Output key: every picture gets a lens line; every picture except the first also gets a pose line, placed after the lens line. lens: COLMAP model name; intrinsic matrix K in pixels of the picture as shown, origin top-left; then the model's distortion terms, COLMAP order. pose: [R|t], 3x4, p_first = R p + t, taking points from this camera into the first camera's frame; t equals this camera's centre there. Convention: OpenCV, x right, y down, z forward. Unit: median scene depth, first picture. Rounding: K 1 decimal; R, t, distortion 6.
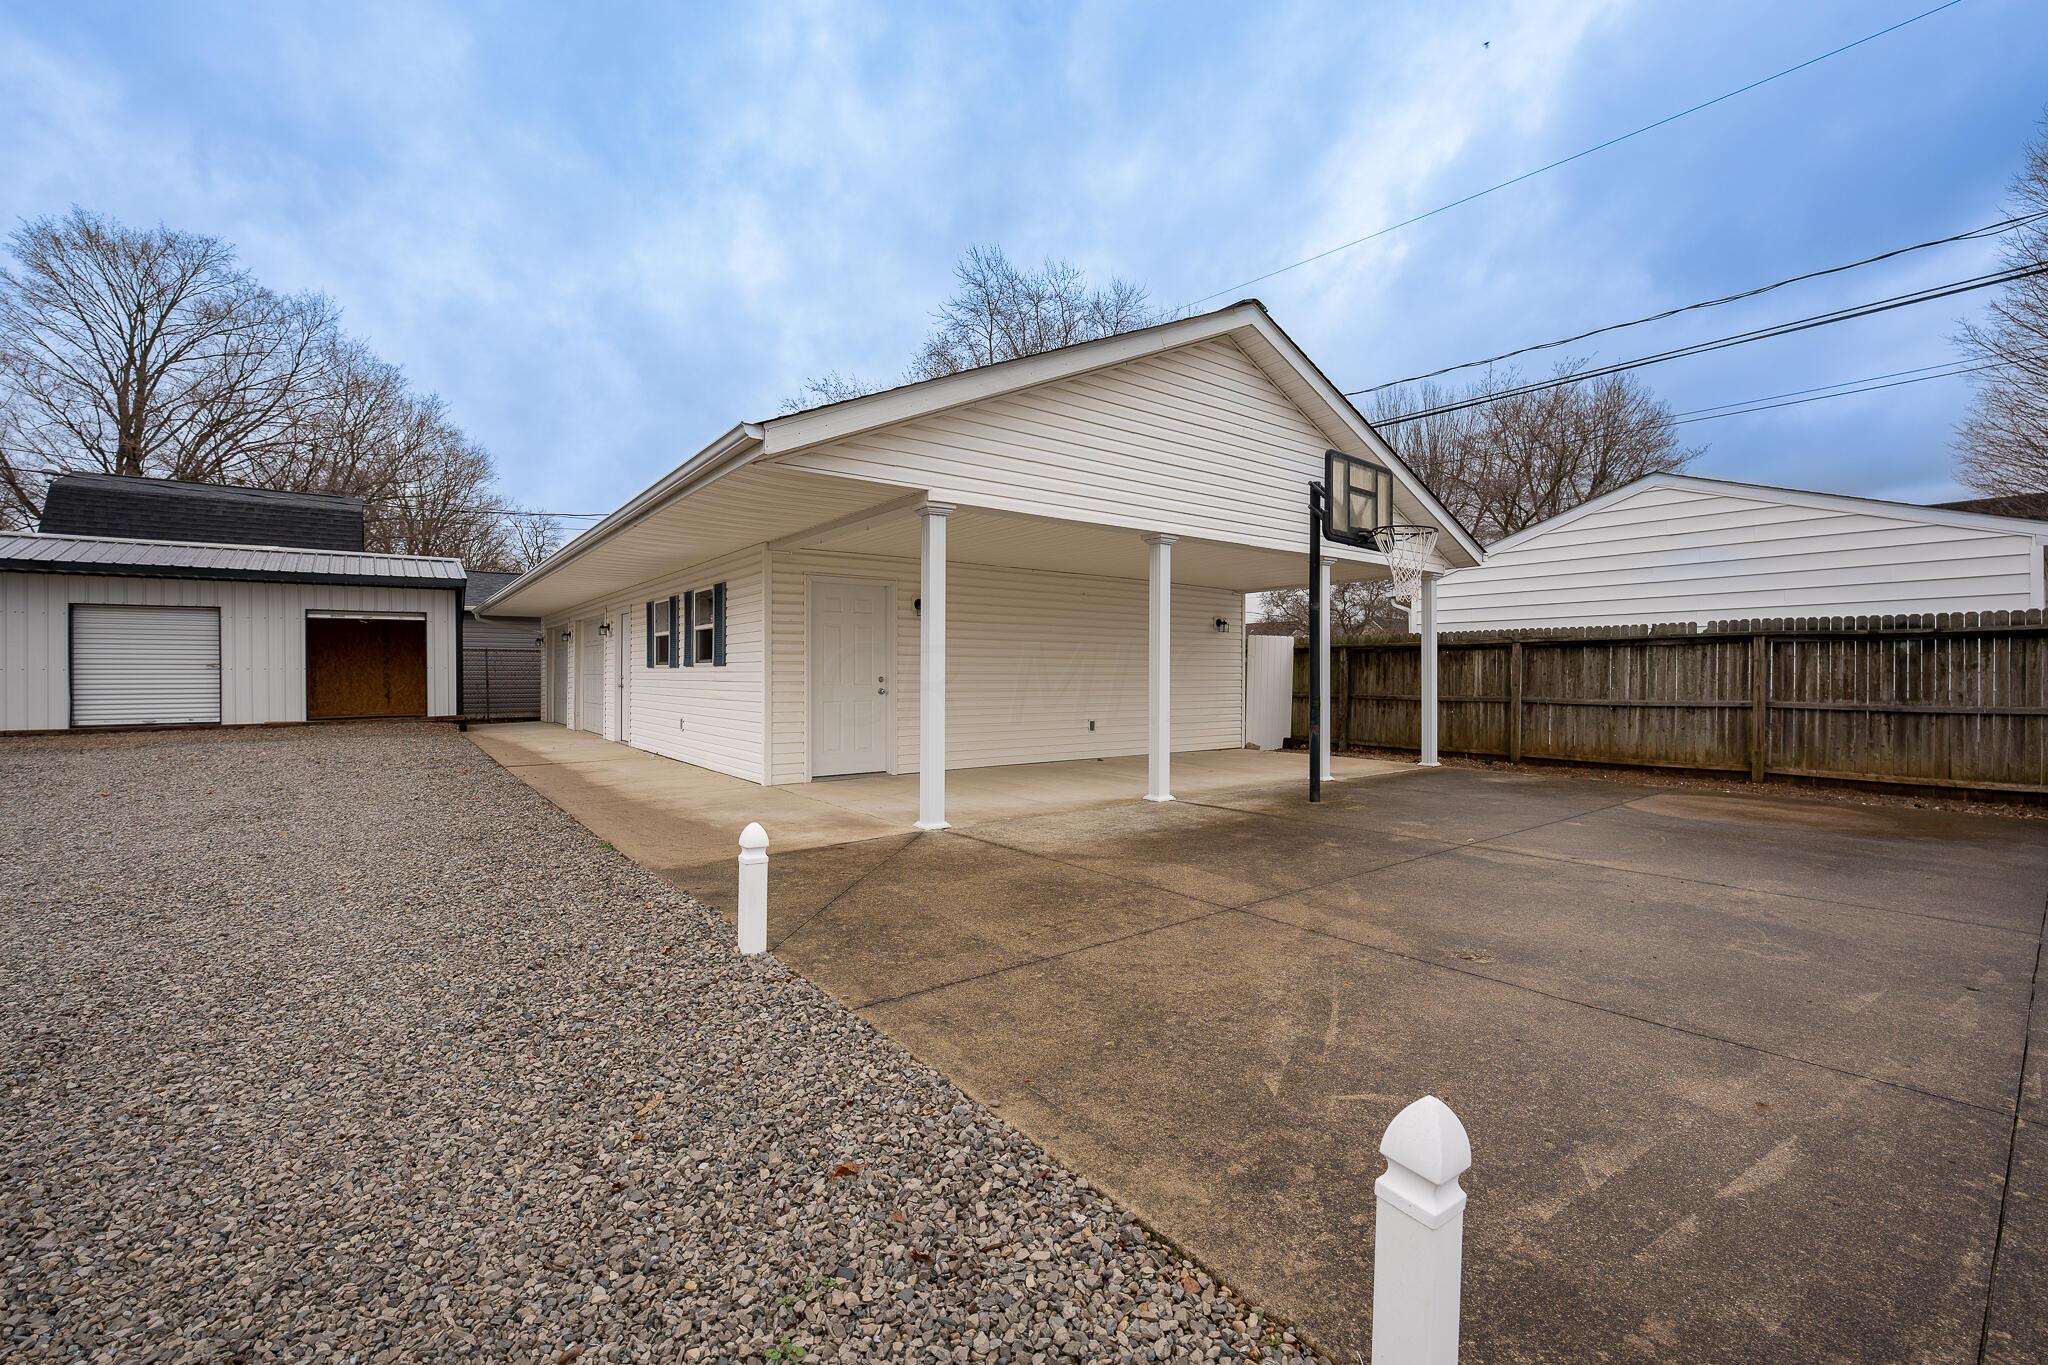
lens RADIAL K [[833.4, 0, 1003.1], [0, 833.4, 670.5], [0, 0, 1]] dist [-0.025059, 0.000428]
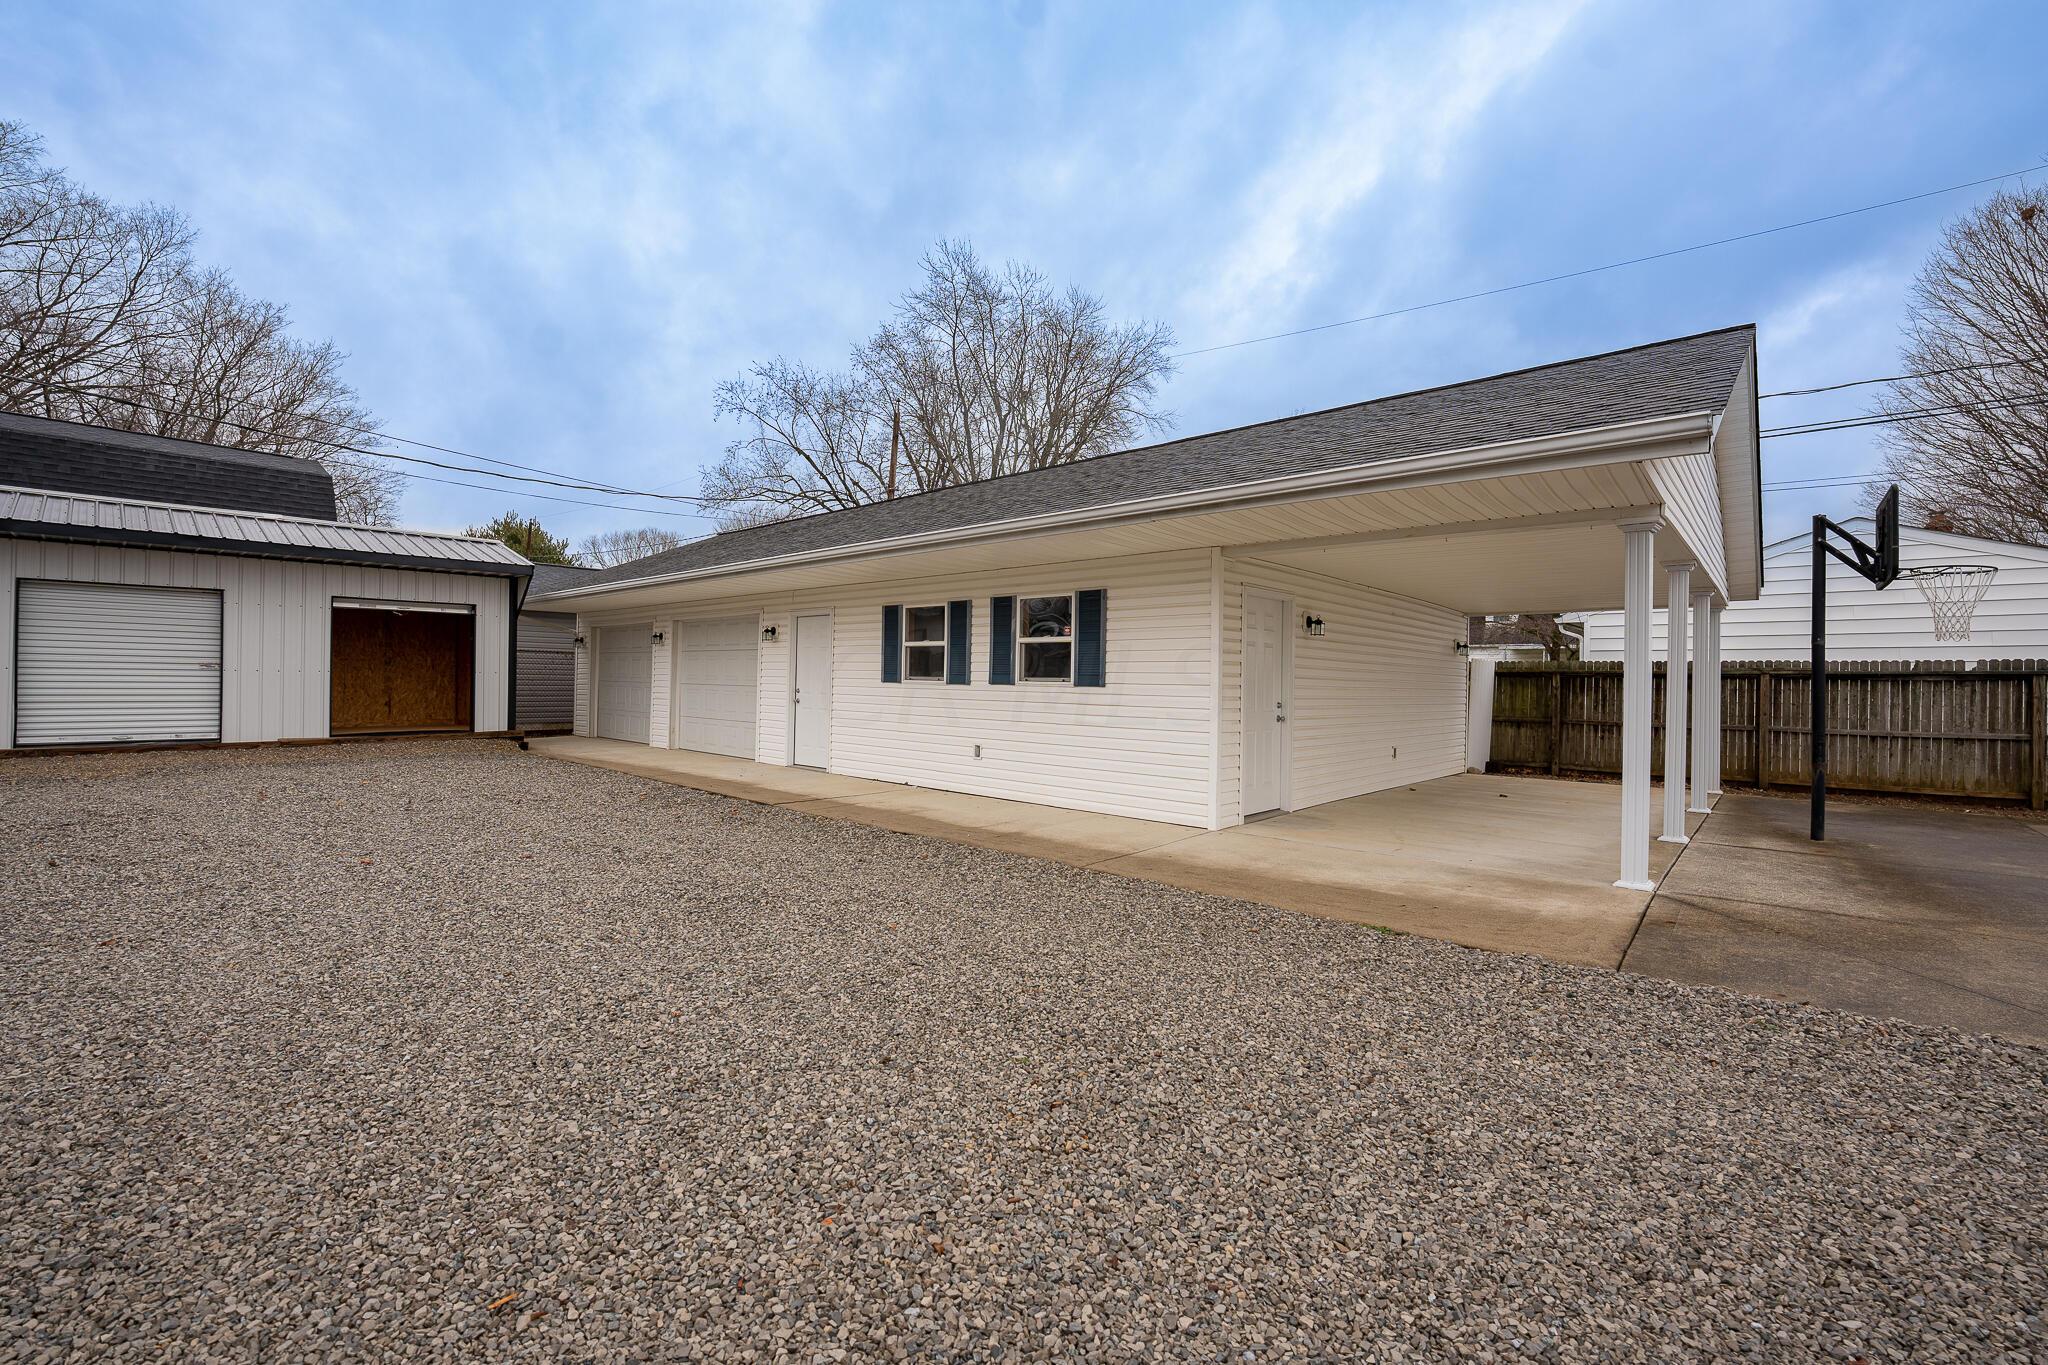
lens RADIAL K [[853.2, 0, 1021.9], [0, 853.2, 672.9], [0, 0, 1]] dist [-0.020267, 0.000919]
pose [[0.984631, 0.019000, 0.173612, -0.332870], [-0.018188, 0.999815, -0.006264, -0.007590], [-0.173699, 0.003010, 0.984794, 0.082012]]
